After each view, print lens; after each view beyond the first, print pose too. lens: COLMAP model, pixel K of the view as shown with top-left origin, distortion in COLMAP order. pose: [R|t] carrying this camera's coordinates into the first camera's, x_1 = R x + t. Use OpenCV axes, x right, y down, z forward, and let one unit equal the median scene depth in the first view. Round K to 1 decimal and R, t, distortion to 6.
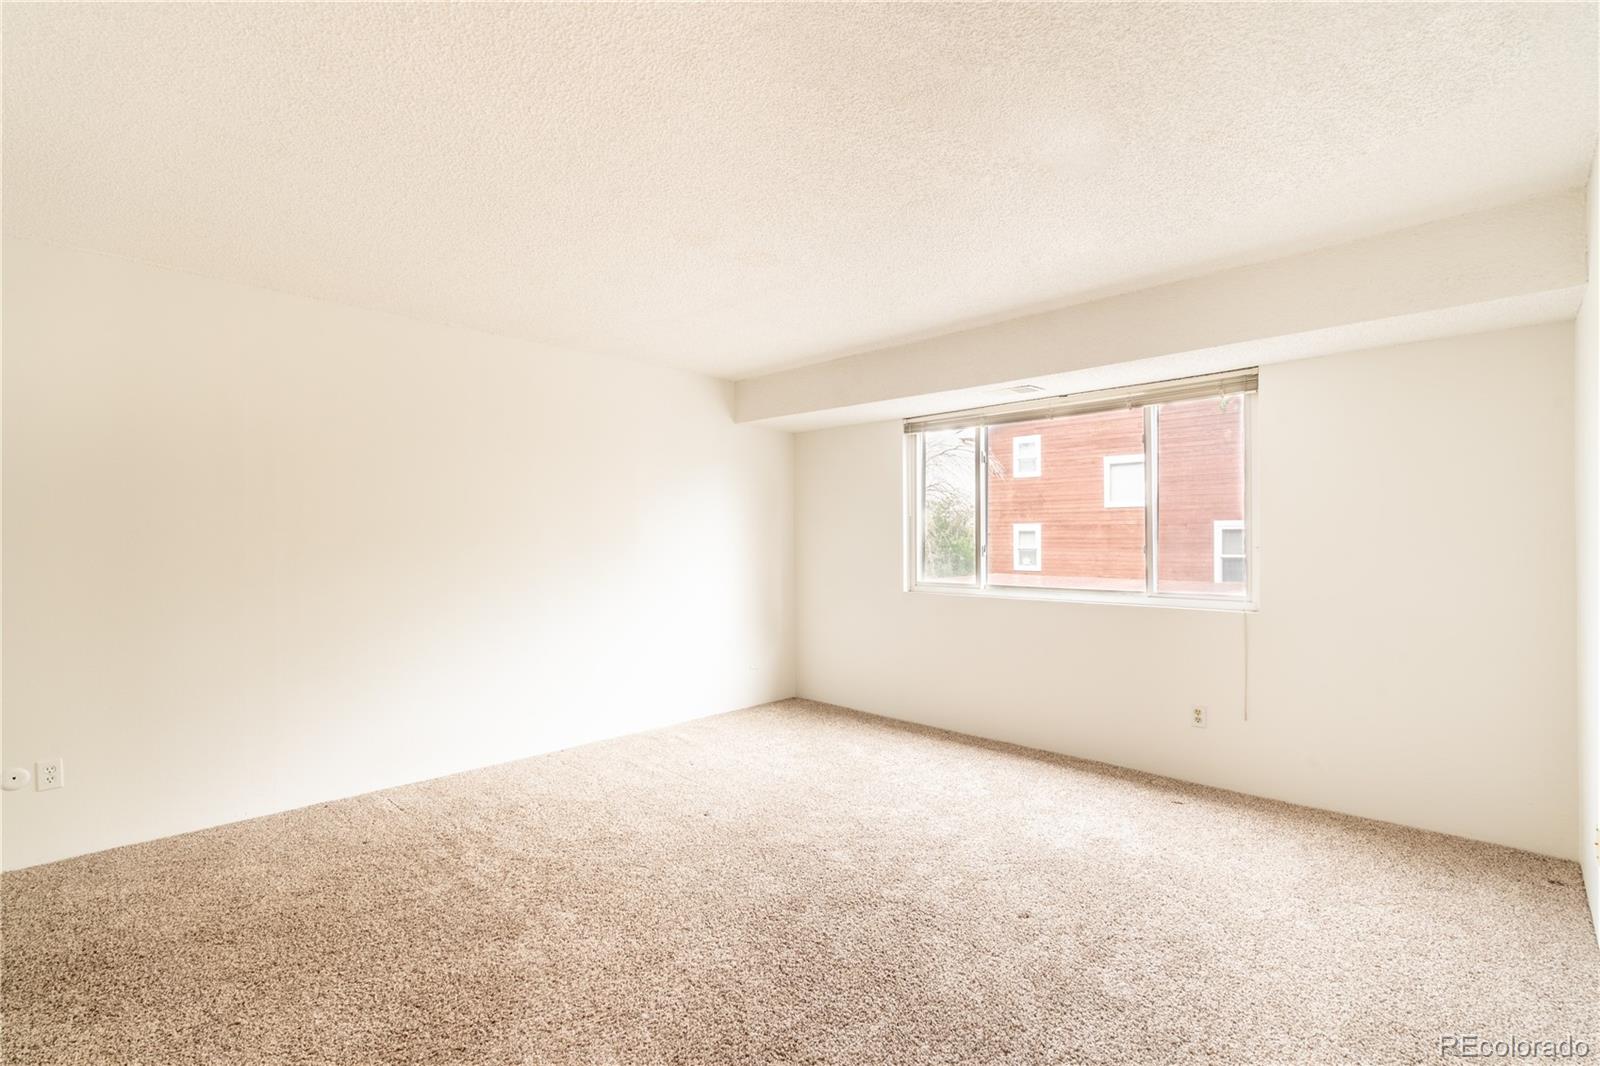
lens RADIAL K [[735.4, 0, 790.3], [0, 735.4, 531.2], [0, 0, 1]] dist [-0.001316, 0.000739]
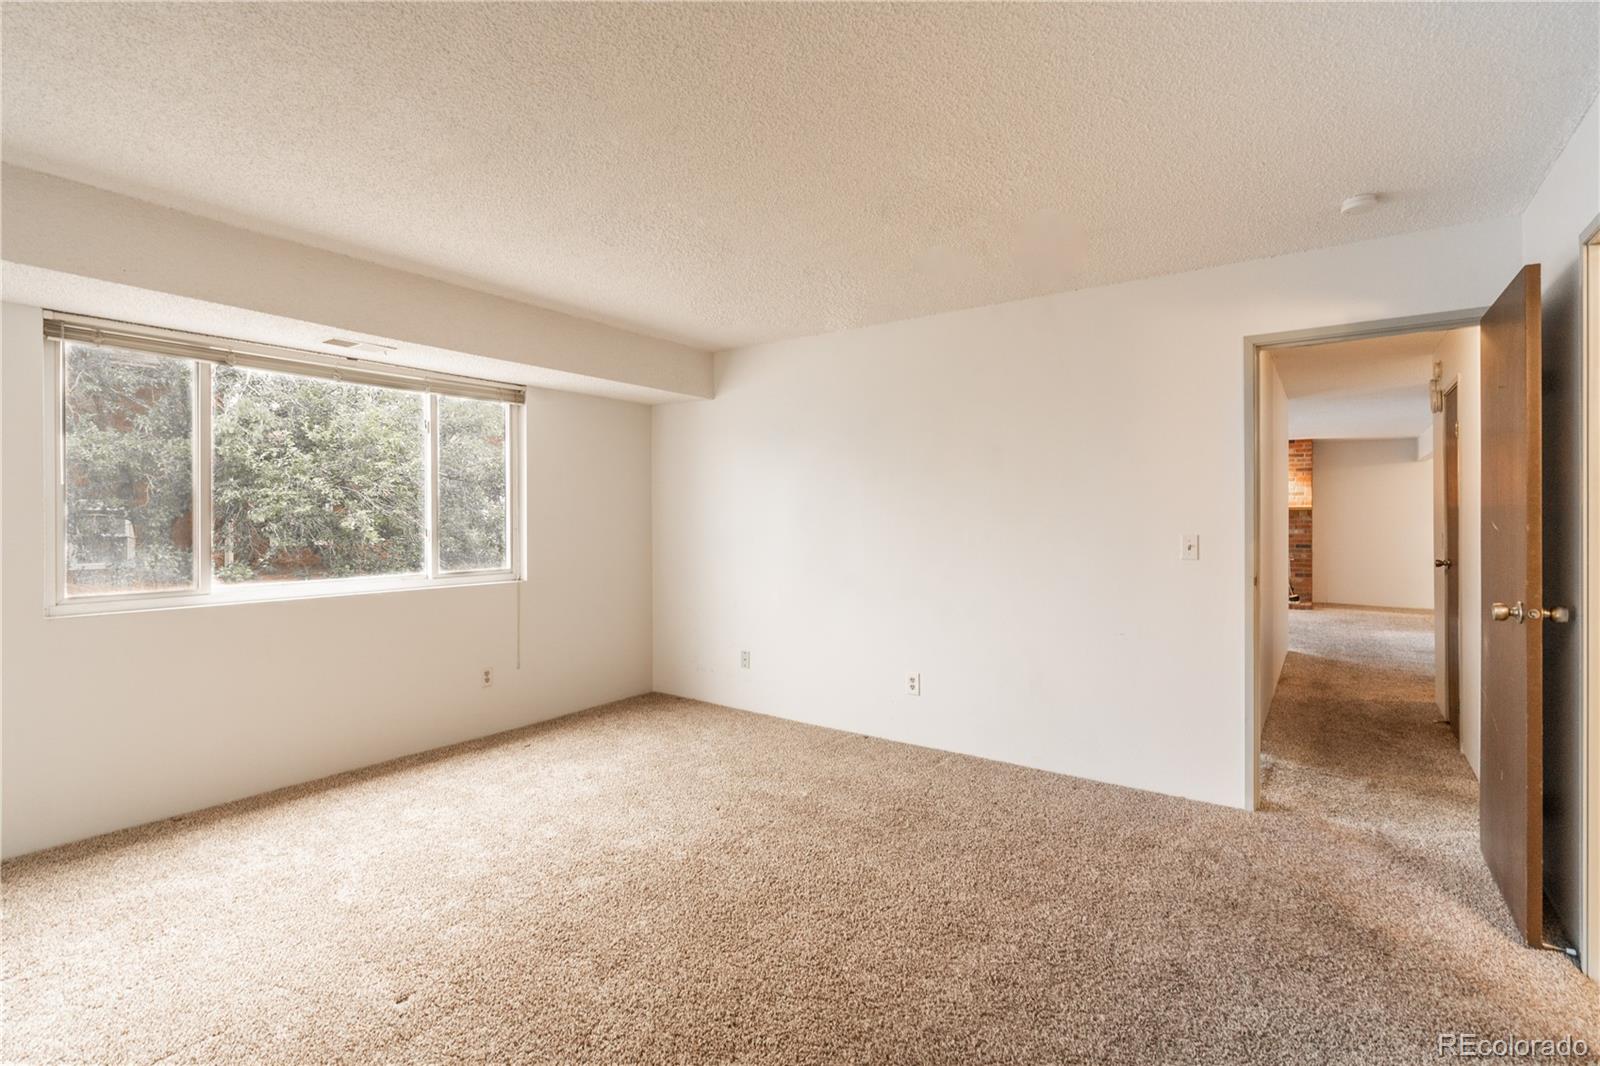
lens RADIAL K [[735.4, 0, 790.3], [0, 735.4, 531.2], [0, 0, 1]] dist [-0.001316, 0.000739]
pose [[-0.153968, -0.015031, 0.987961, -0.640071], [-0.011176, 0.999847, 0.013471, 0.002395], [-0.988013, -0.008967, -0.154113, 0.696686]]
